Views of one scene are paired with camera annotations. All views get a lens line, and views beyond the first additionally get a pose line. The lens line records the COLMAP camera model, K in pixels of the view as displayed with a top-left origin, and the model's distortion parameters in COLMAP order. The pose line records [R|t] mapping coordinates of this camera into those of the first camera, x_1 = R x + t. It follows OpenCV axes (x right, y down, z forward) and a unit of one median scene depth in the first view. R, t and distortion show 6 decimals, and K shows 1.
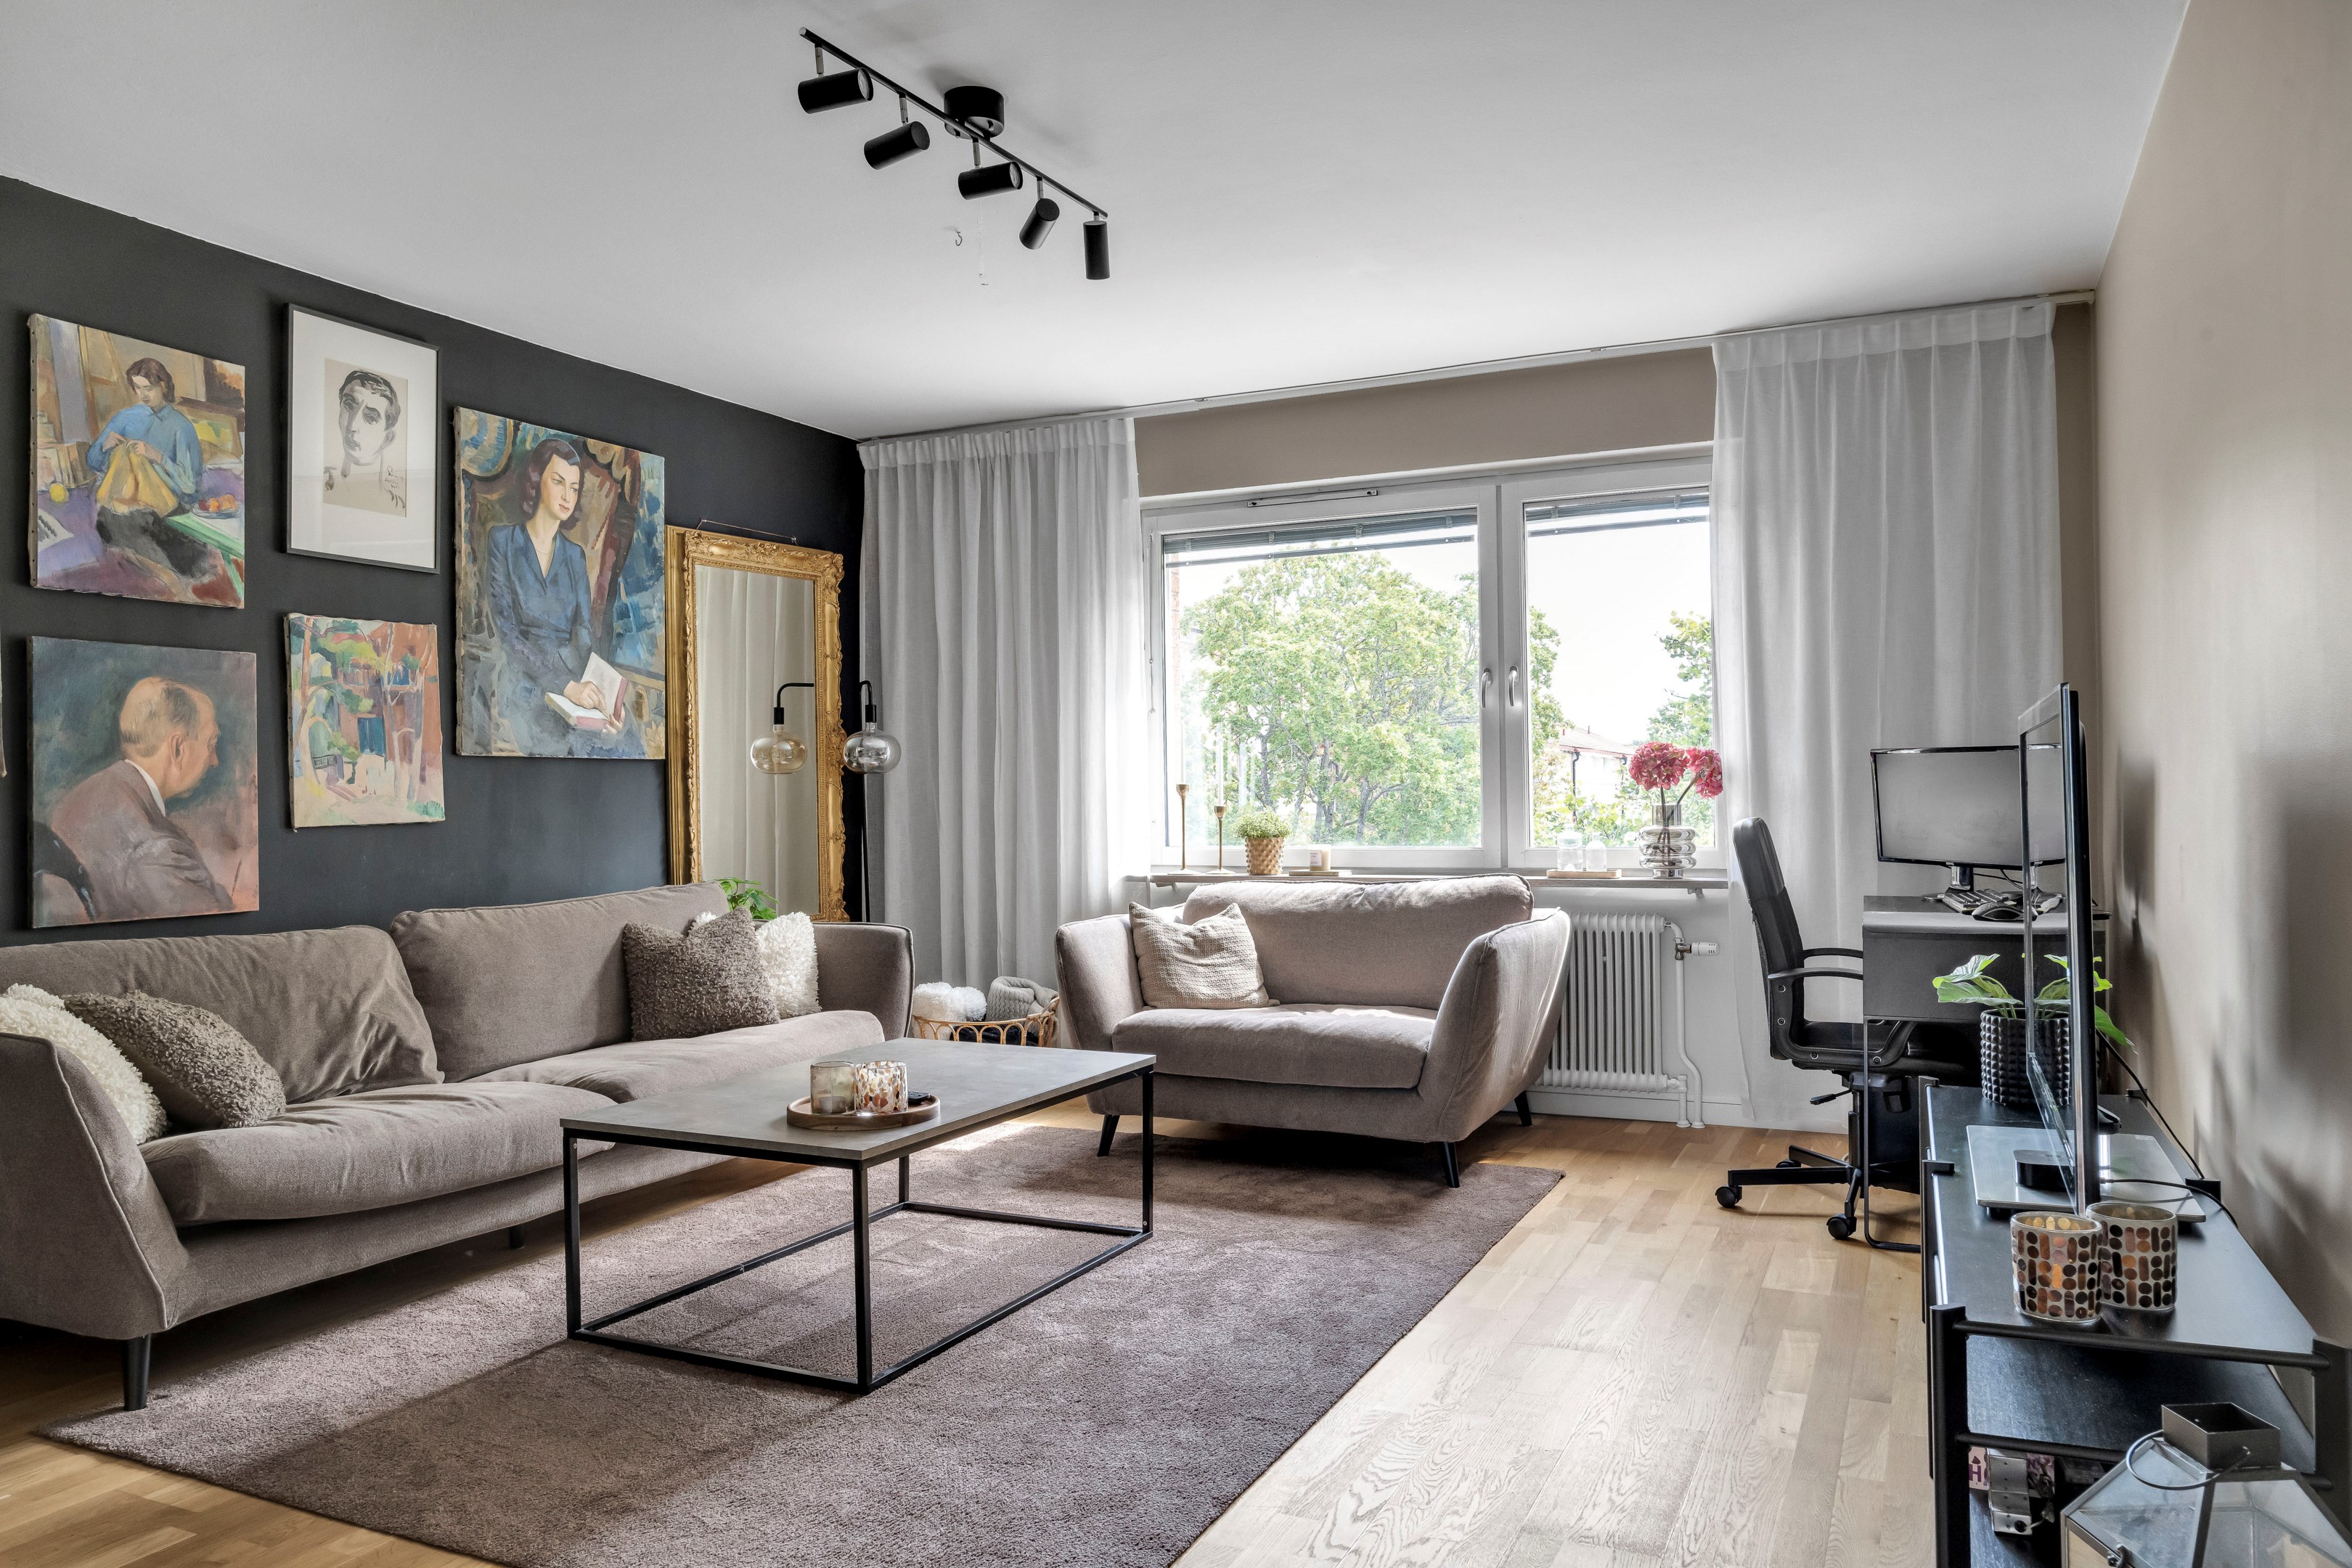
lens RADIAL K [[1625.5, 0, 1176.0], [0, 1625.5, 784.0], [0, 0, 1]] dist [-0.003907, -0.000178]
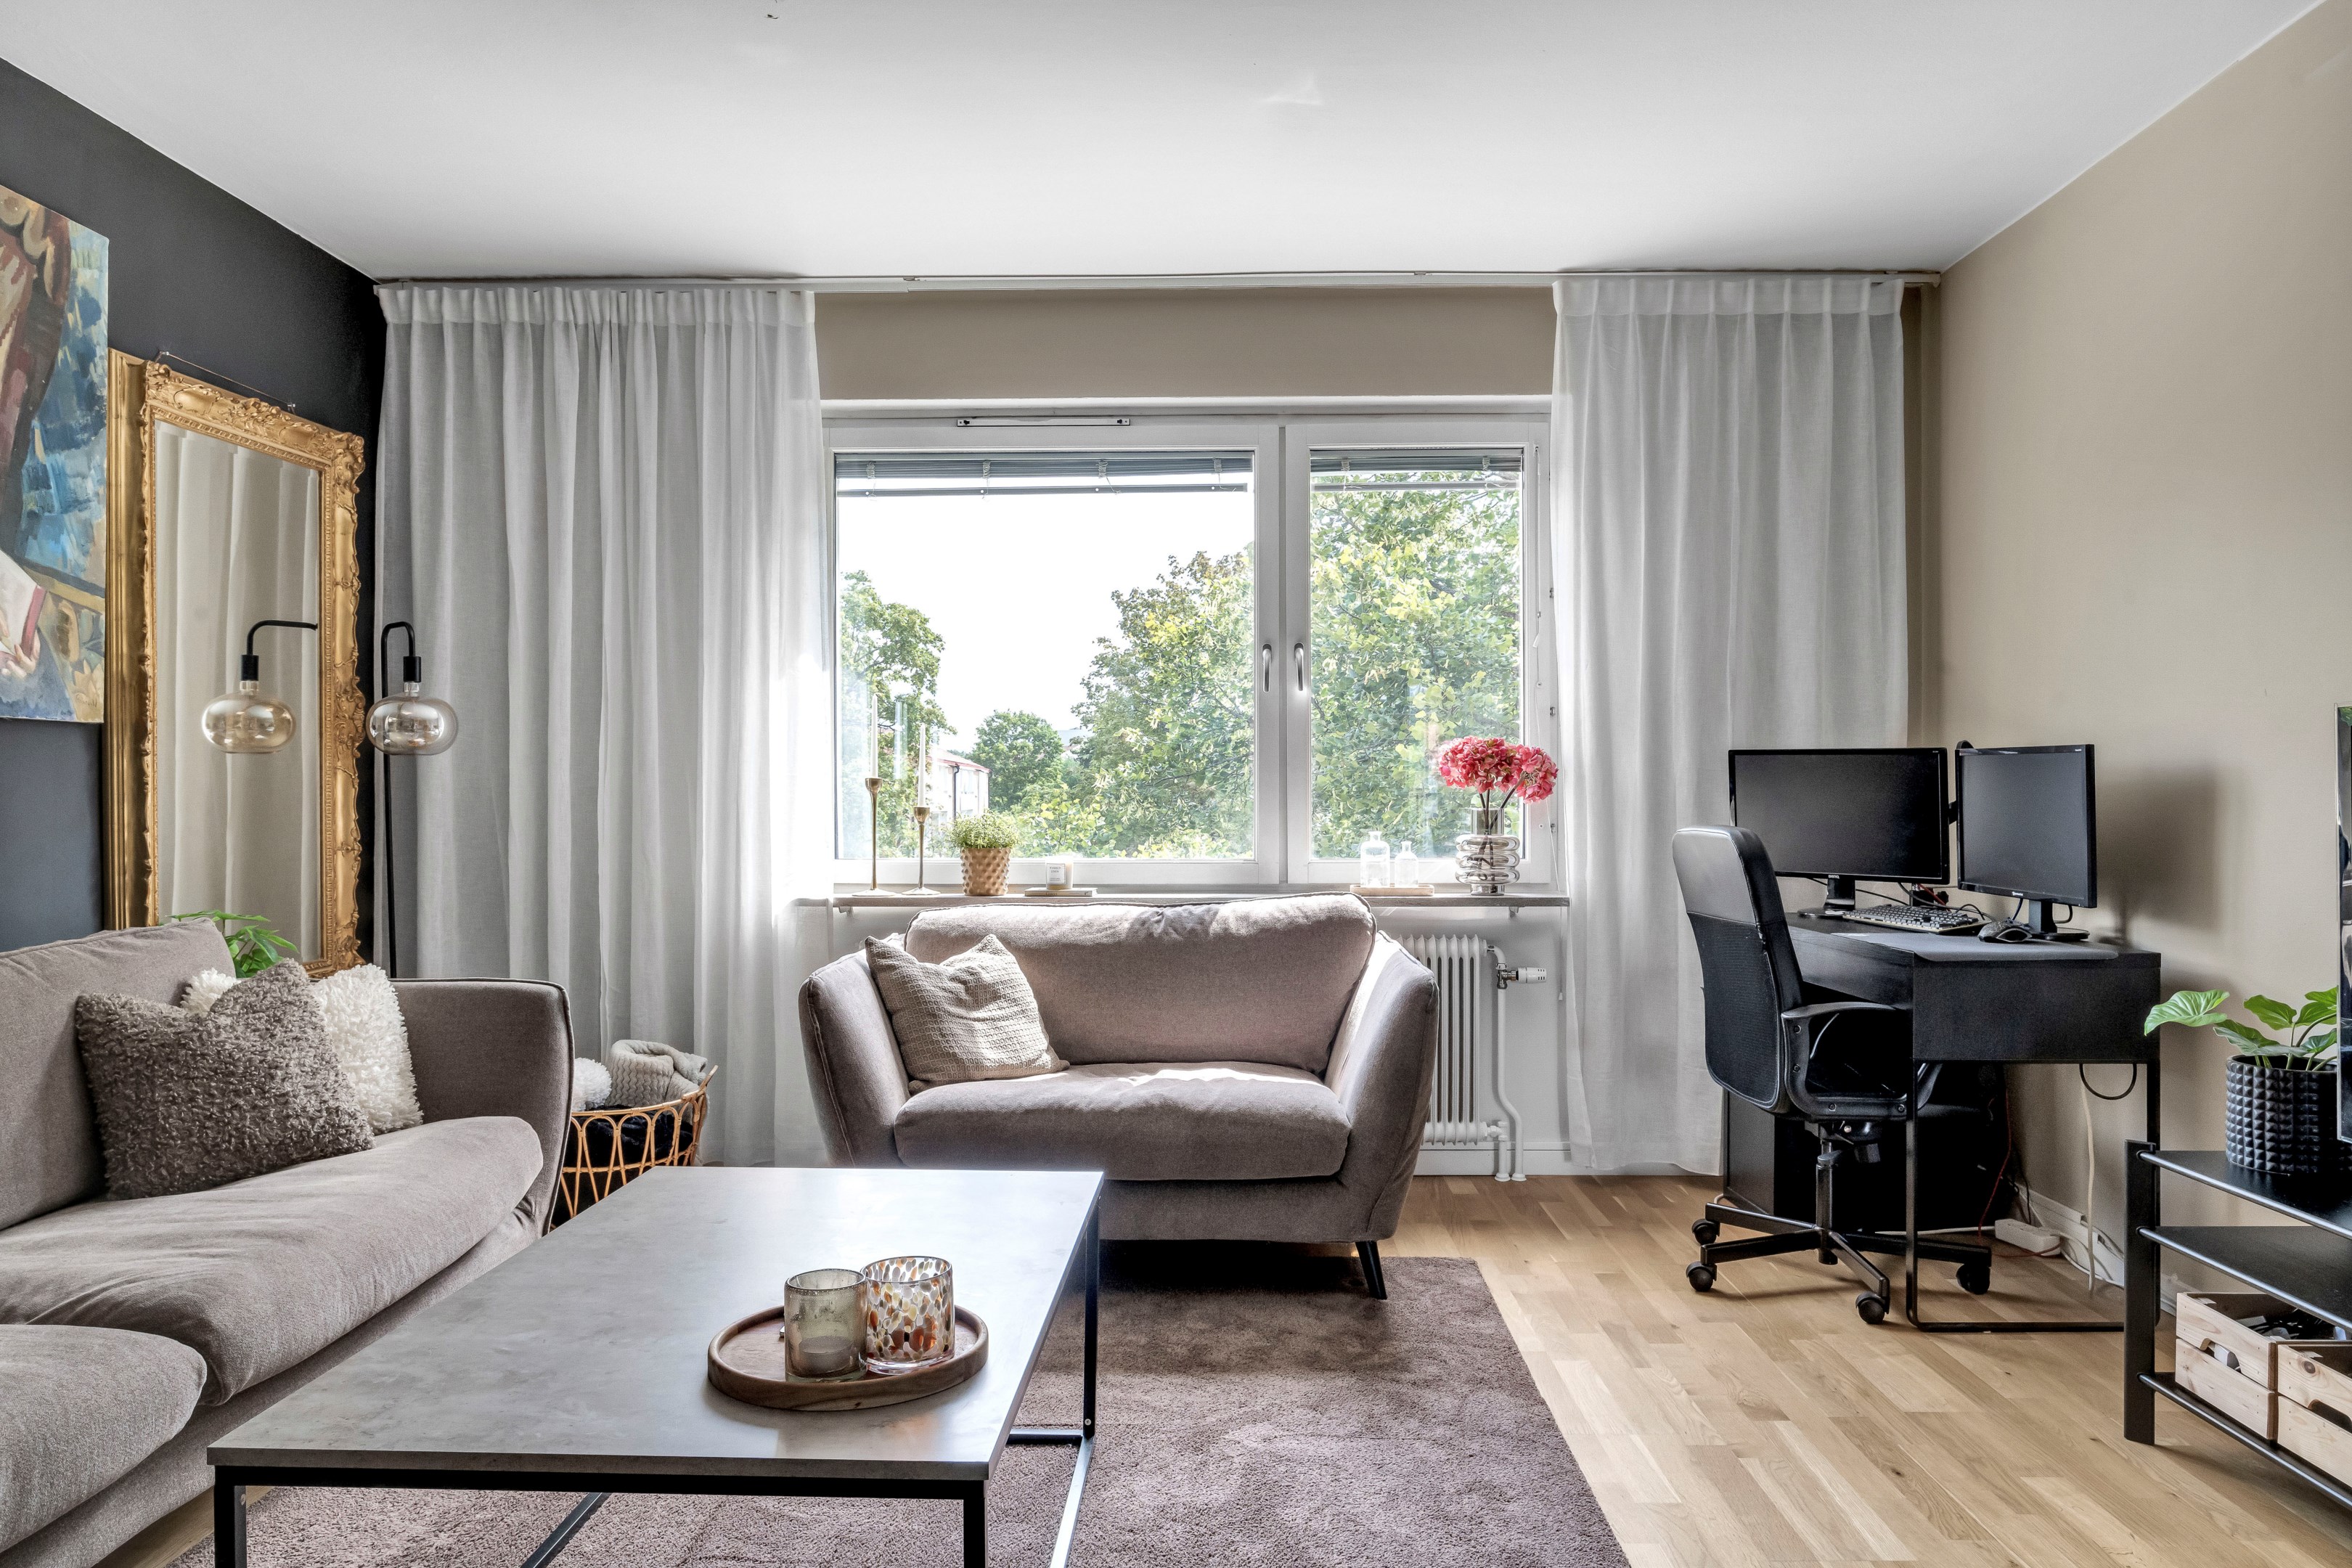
lens RADIAL K [[1603.0, 0, 1179.7], [0, 1603.0, 794.8], [0, 0, 1]] dist [-0.021699, 0.021391]
pose [[0.913539, 0.012056, 0.406573, -0.189863], [-0.013157, 0.999913, -0.000088, 0.006929], [-0.406539, -0.005269, 0.913618, 0.279834]]
